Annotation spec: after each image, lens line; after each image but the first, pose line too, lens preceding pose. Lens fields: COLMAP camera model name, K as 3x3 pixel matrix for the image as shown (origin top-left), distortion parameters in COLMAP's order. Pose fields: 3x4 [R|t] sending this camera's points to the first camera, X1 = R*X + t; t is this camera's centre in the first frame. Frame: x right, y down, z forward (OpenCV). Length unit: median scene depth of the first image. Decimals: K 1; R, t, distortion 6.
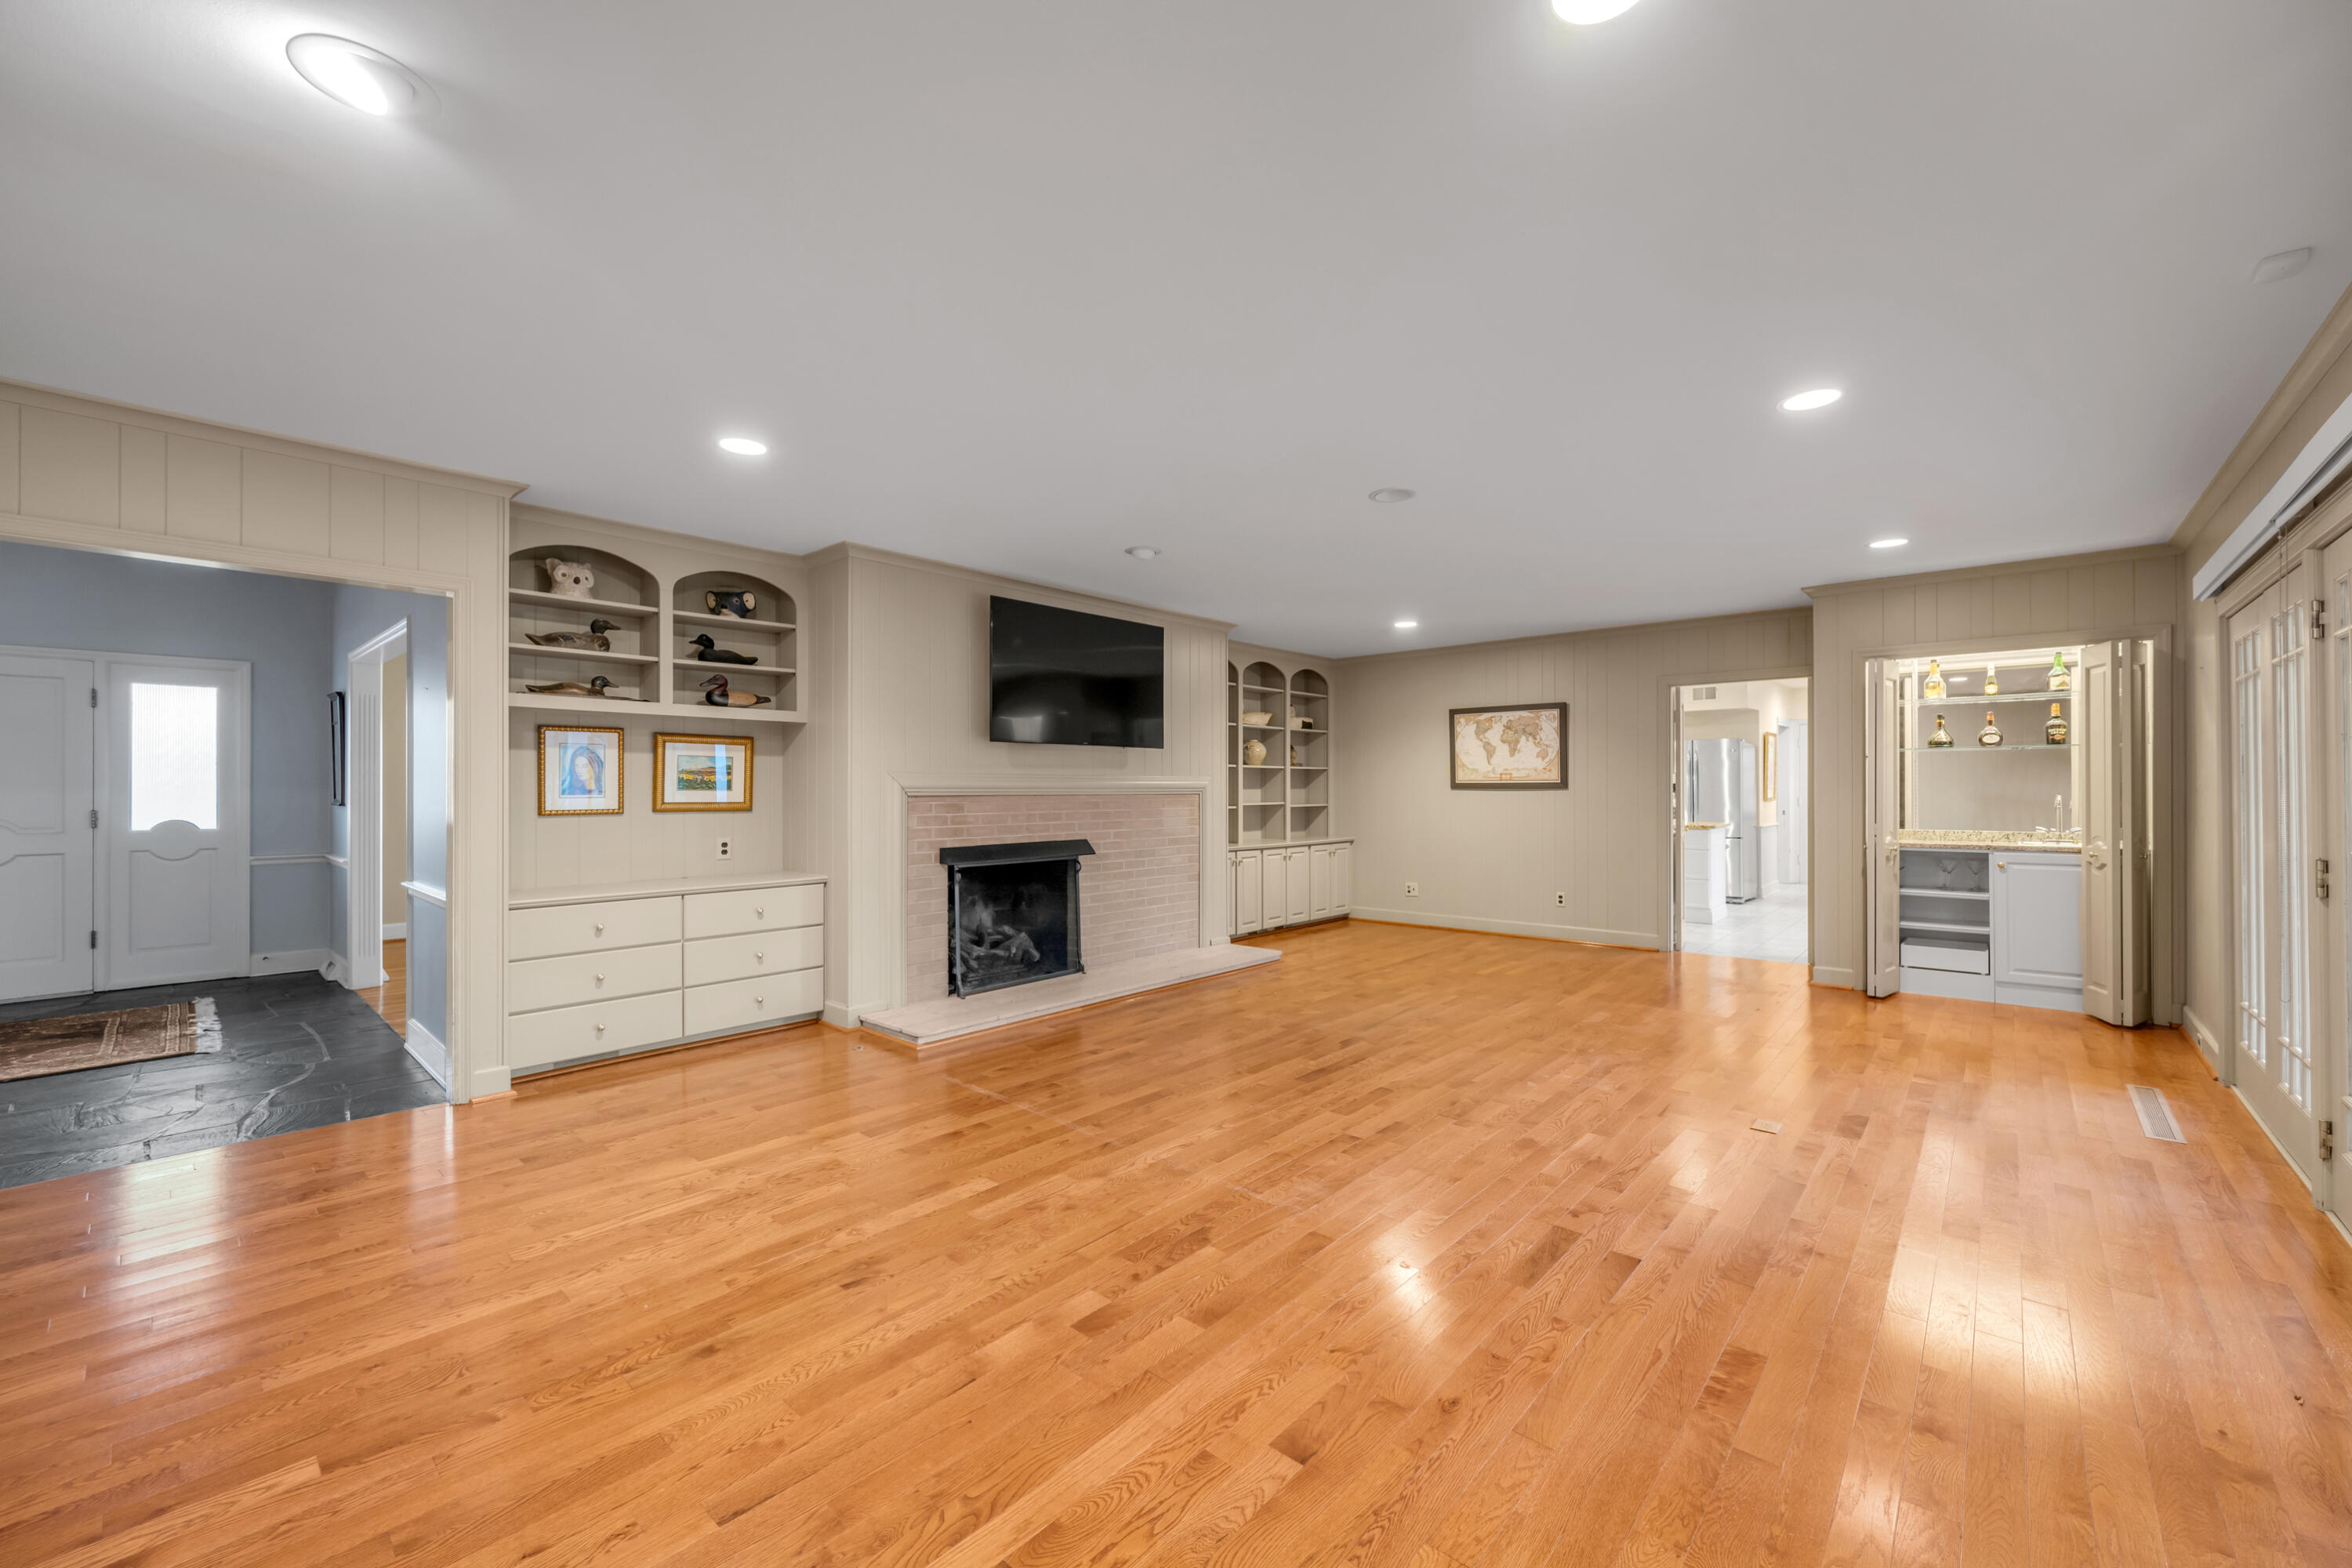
lens RADIAL K [[933.5, 0, 1187.5], [0, 933.5, 782.2], [0, 0, 1]] dist [-0.001205, -0.000468]
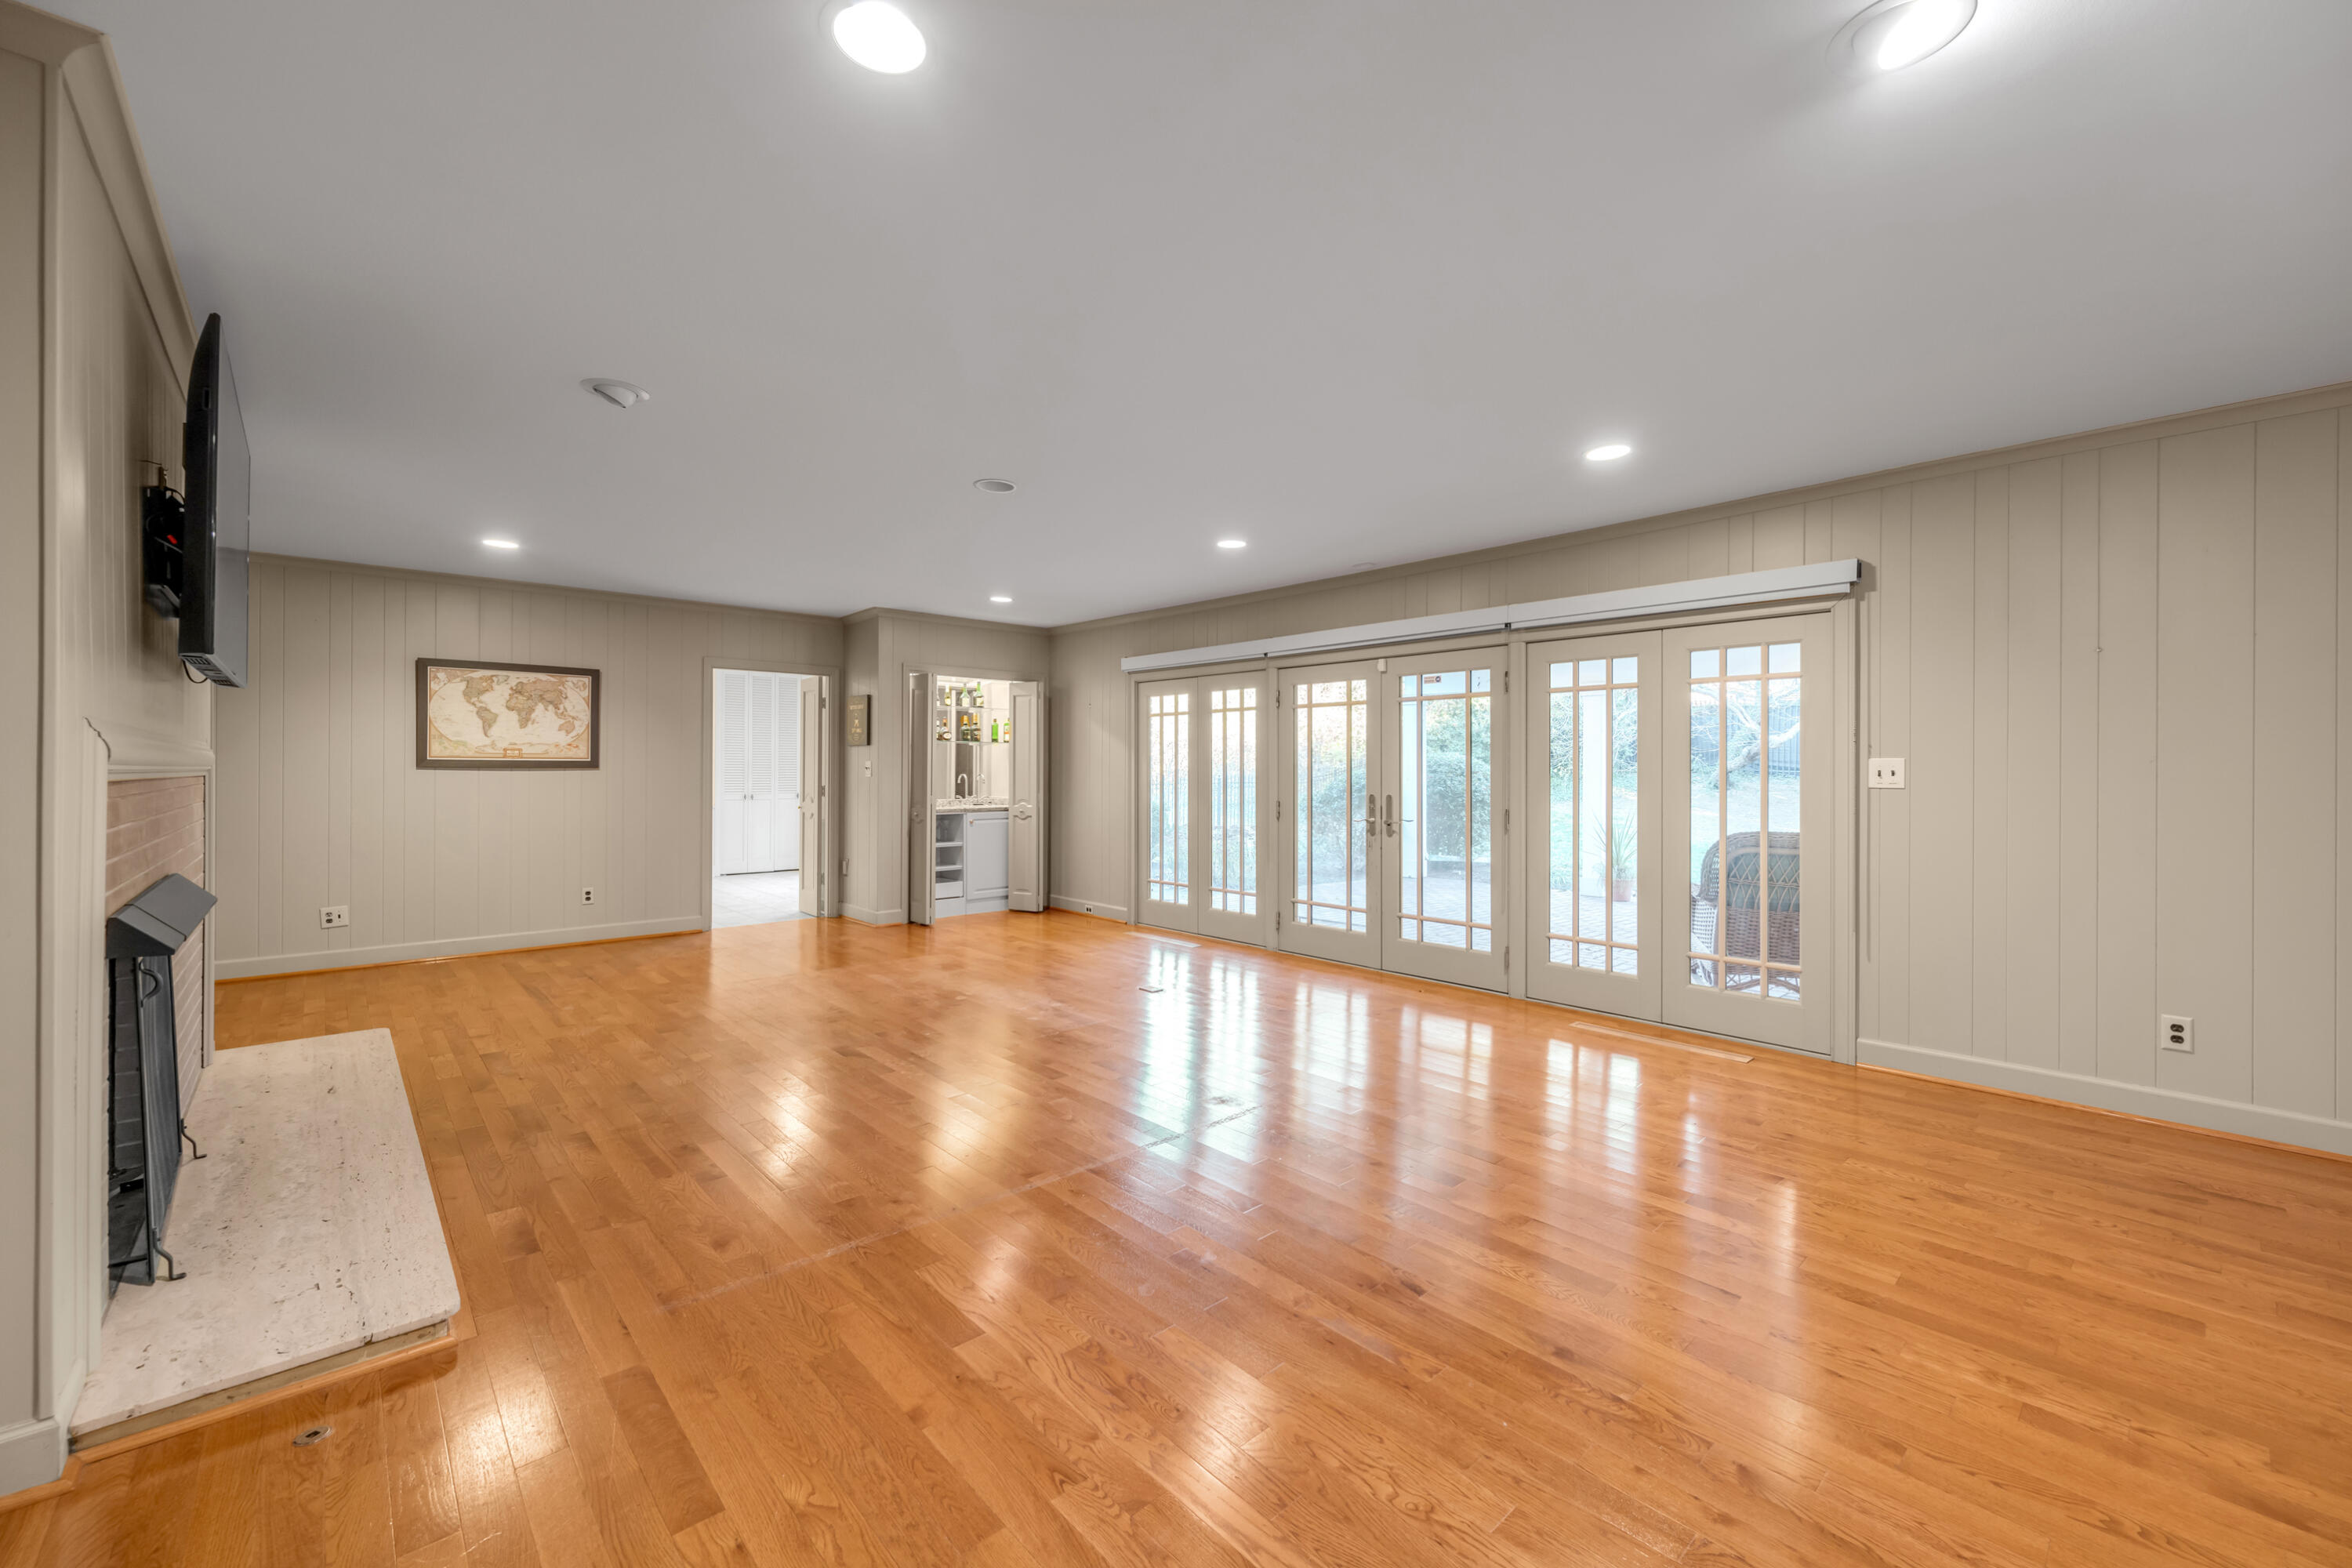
lens RADIAL K [[933.5, 0, 1206.2], [0, 933.5, 773.7], [0, 0, 1]] dist [-0.001205, -0.000468]
pose [[0.089656, -0.001521, 0.995972, -0.584421], [-0.010431, 0.999943, 0.002466, 0.005430], [-0.995918, -0.010610, 0.089635, 0.499820]]
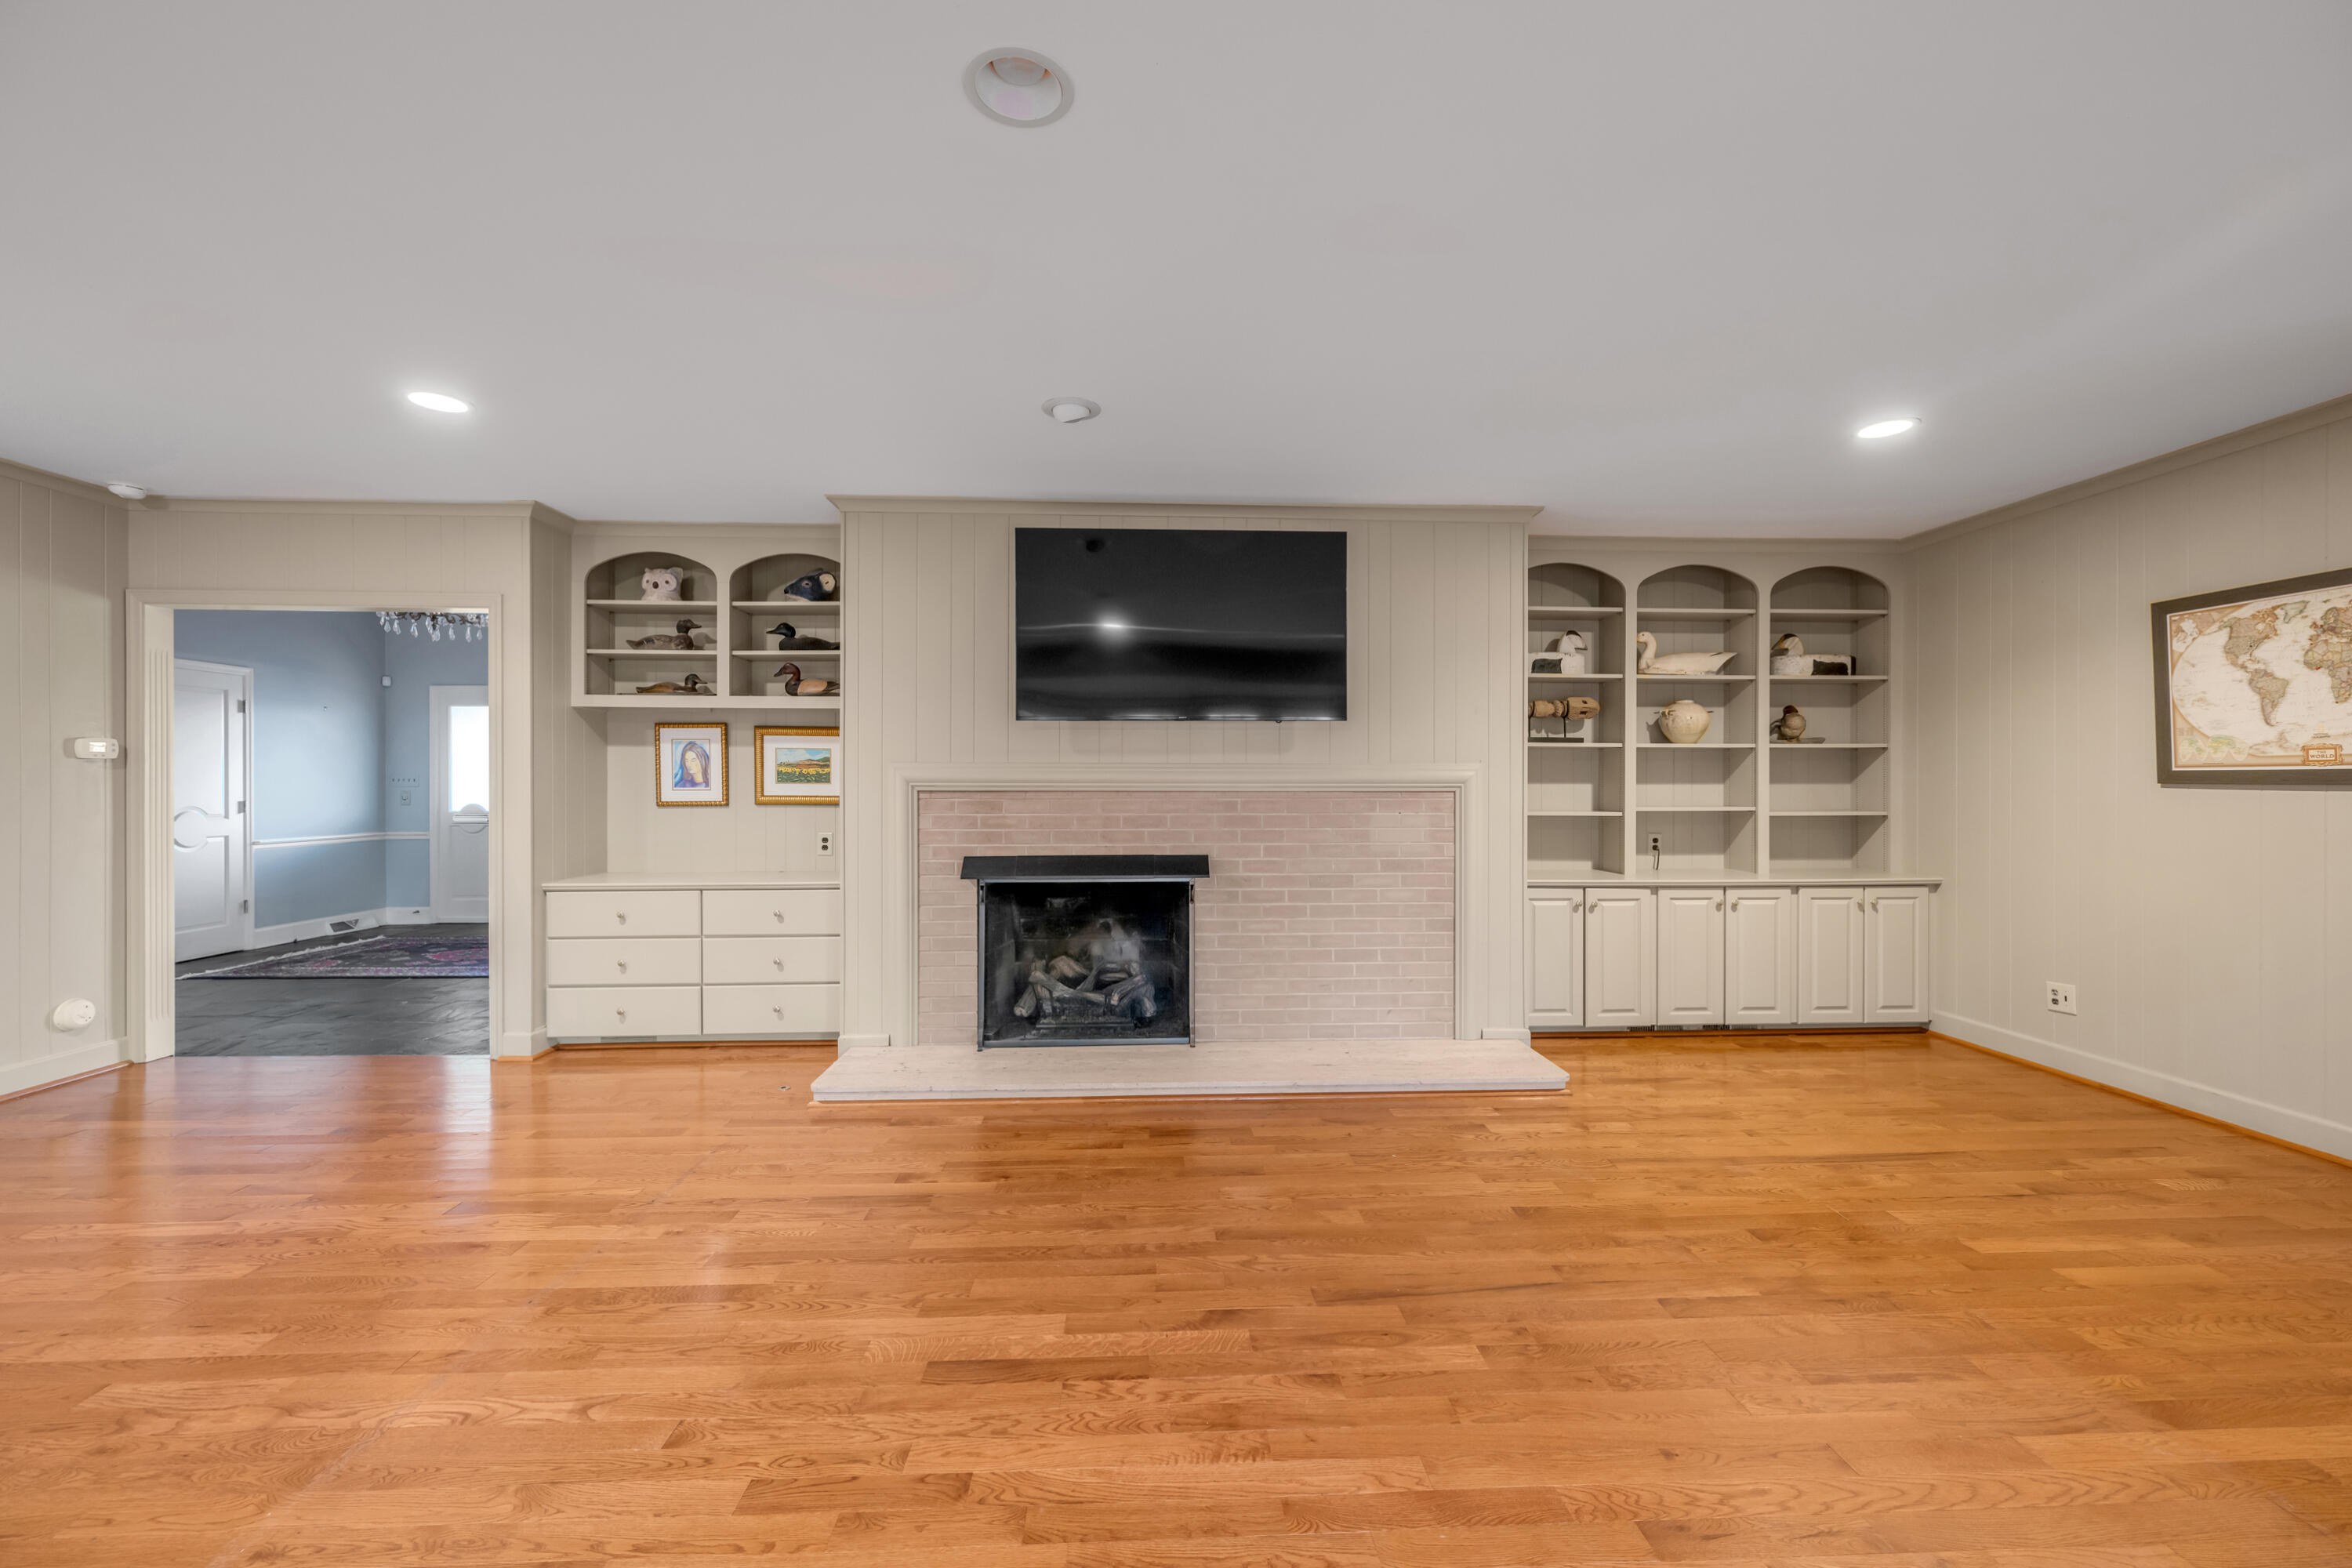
lens RADIAL K [[933.5, 0, 1182.2], [0, 933.5, 781.9], [0, 0, 1]] dist [-0.001205, -0.000468]
pose [[0.695386, 0.001495, -0.718635, 0.425077], [0.003333, 0.999980, 0.005306, 0.002983], [0.718629, -0.006085, 0.695368, 0.561092]]
